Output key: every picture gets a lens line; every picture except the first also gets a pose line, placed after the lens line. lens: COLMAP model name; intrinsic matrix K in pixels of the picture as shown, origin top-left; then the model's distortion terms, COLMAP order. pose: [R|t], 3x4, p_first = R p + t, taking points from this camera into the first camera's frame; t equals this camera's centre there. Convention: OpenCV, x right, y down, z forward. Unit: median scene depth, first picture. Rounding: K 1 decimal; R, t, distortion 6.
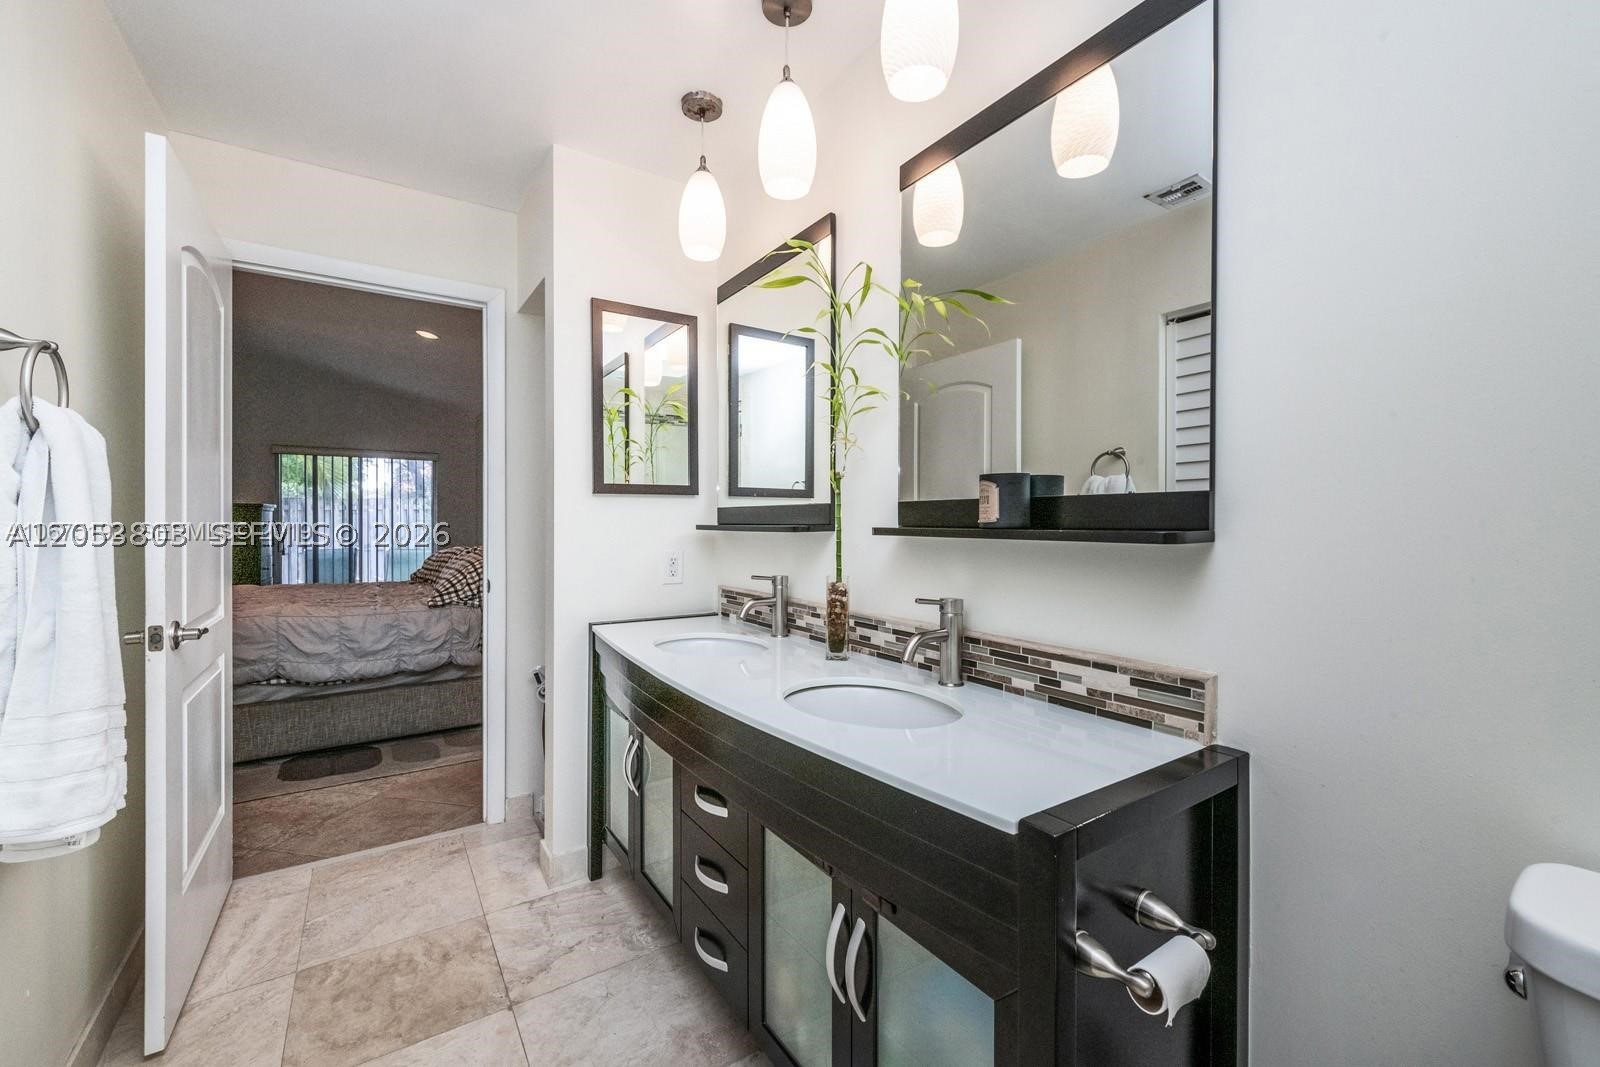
lens RADIAL K [[663.4, 0, 777.5], [0, 663.4, 527.6], [0, 0, 1]] dist [-0.001175, -0.000496]
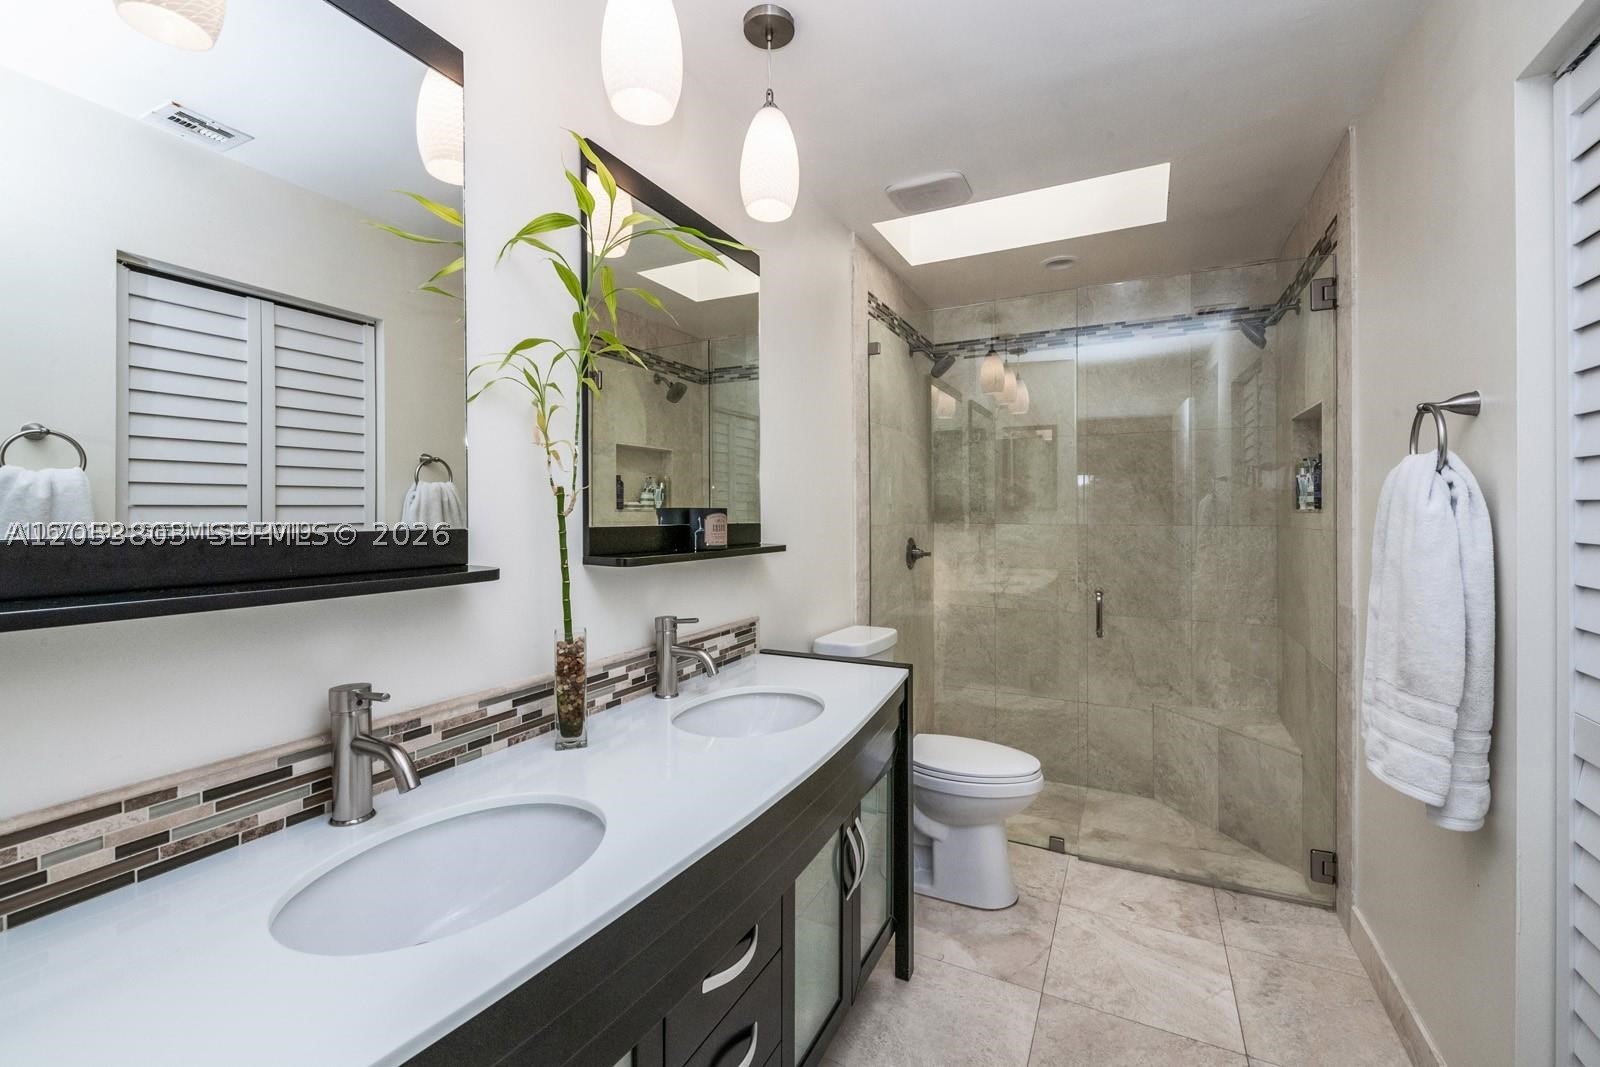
lens RADIAL K [[663.4, 0, 777.5], [0, 663.4, 527.6], [0, 0, 1]] dist [-0.001175, -0.000496]
pose [[-0.494554, 0.057188, 0.867264, -0.734048], [0.088361, 0.995971, -0.015288, -0.006228], [-0.864644, 0.069071, -0.497615, 1.256281]]
